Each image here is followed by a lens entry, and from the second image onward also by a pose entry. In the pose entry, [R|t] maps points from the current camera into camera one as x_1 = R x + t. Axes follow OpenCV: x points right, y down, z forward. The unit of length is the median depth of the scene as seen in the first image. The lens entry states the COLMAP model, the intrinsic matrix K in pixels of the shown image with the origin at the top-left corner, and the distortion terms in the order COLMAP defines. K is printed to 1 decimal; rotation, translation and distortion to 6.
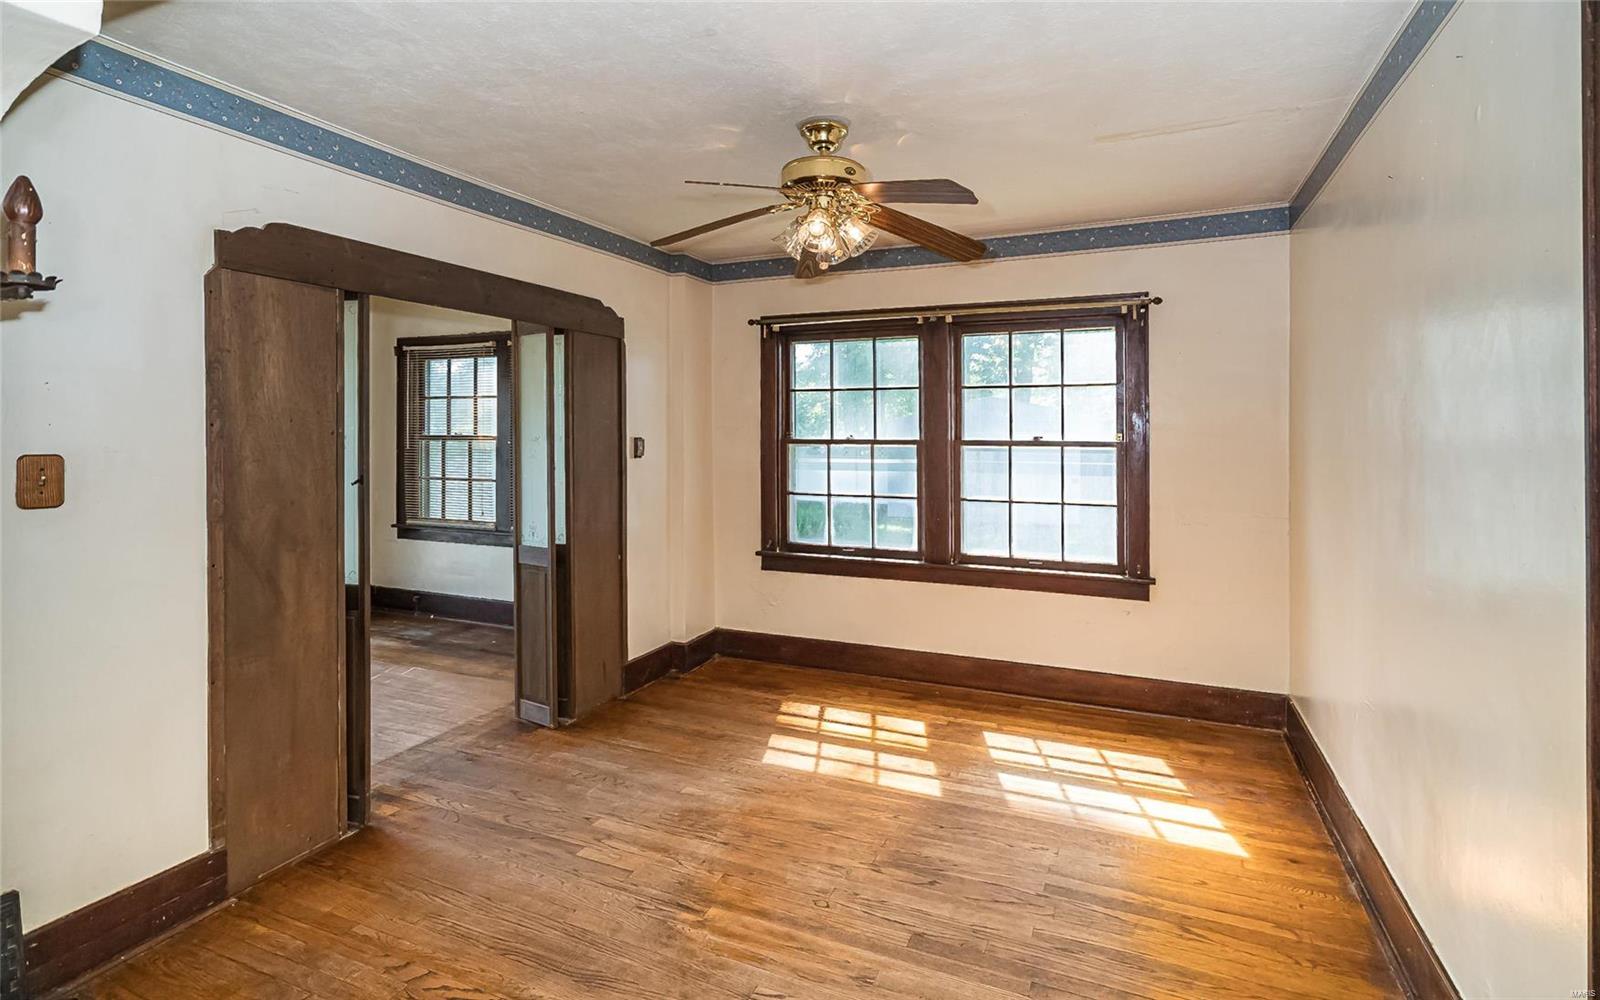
lens RADIAL K [[765.1, 0, 779.1], [0, 765.1, 433.7], [0, 0, 1]] dist [-0.004230, -0.000021]
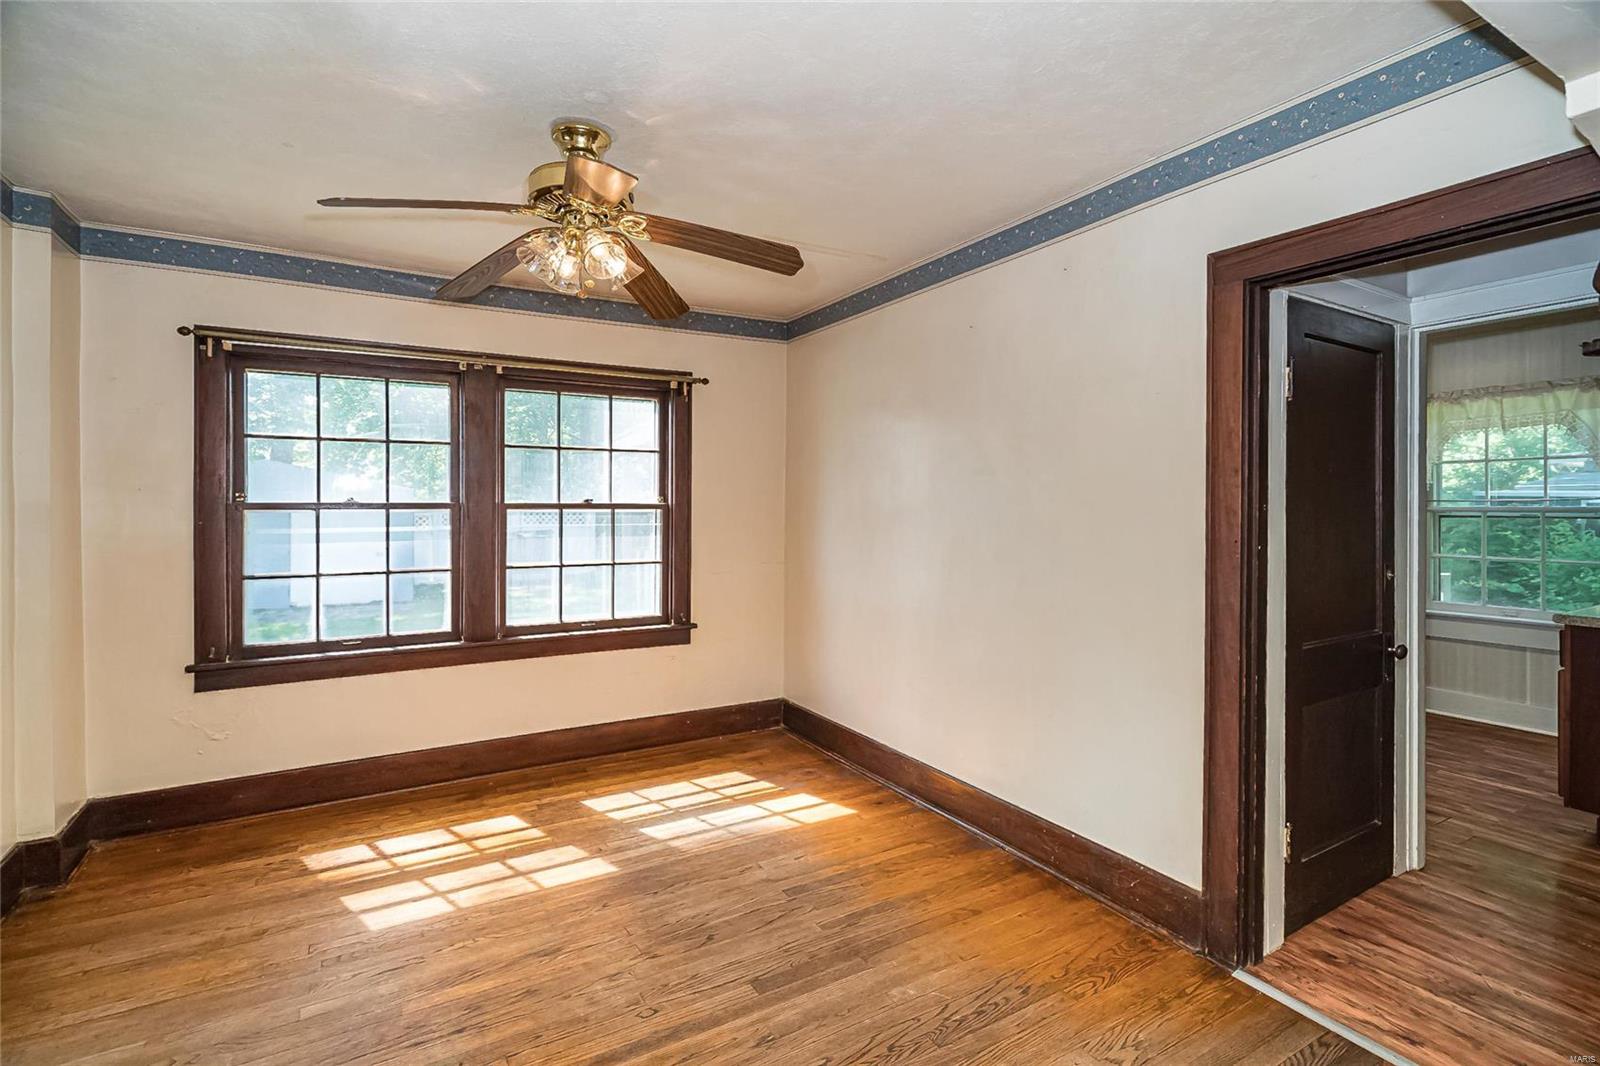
lens RADIAL K [[755.2, 0, 804.1], [0, 755.2, 506.4], [0, 0, 1]] dist [-0.000201, 0.000655]
pose [[0.581562, -0.000464, 0.813502, -0.332901], [0.002666, 0.999996, -0.001336, 0.016685], [-0.813498, 0.002946, 0.581560, 0.203962]]
